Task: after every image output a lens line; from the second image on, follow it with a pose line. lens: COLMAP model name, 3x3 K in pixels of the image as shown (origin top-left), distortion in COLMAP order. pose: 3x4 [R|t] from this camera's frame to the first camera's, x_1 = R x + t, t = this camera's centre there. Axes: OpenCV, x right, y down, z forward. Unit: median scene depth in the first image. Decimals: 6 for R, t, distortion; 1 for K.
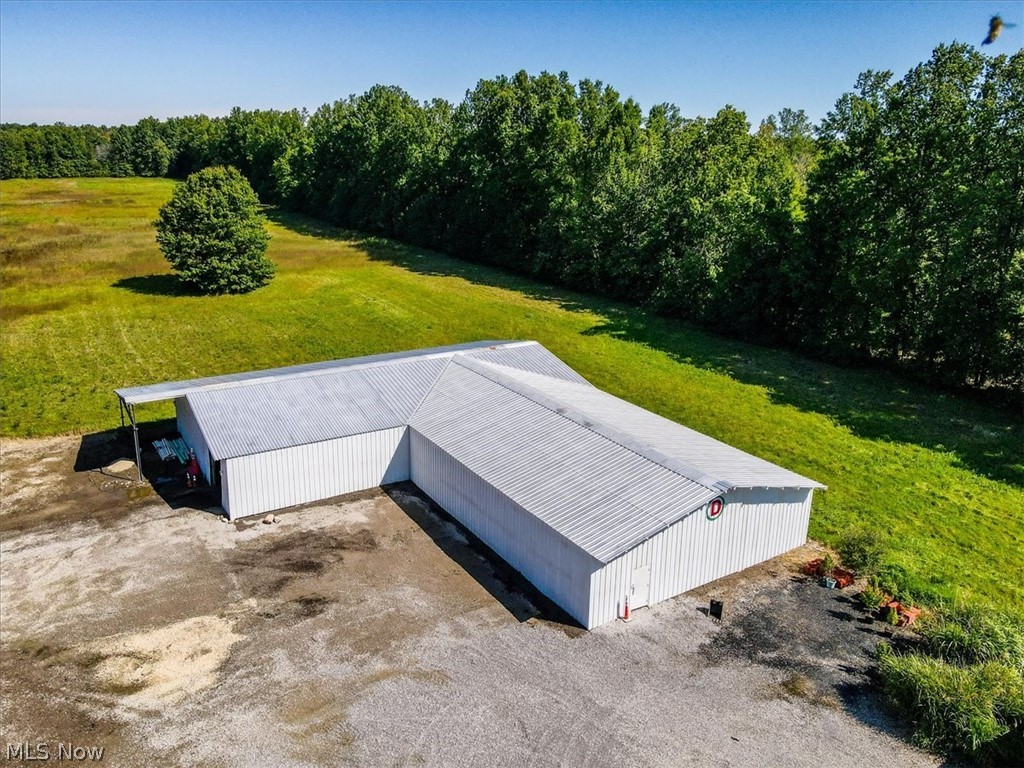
lens RADIAL K [[750.1, 0, 511.5], [0, 750.1, 354.5], [0, 0, 1]] dist [0.019013, 0.001966]
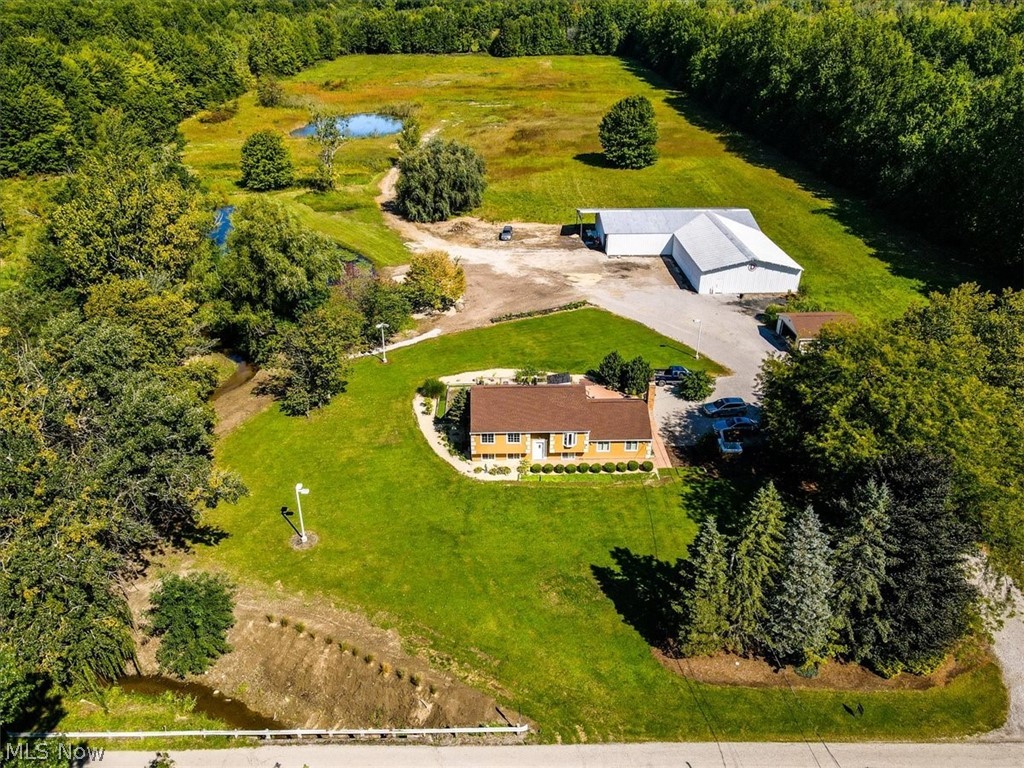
lens RADIAL K [[750.1, 0, 511.5], [0, 750.1, 354.5], [0, 0, 1]] dist [0.019013, 0.001966]
pose [[0.853540, 0.206900, -0.478186, 0.342328], [-0.119188, 0.970974, 0.207373, 0.012360], [0.507212, -0.120007, 0.853425, -0.753603]]
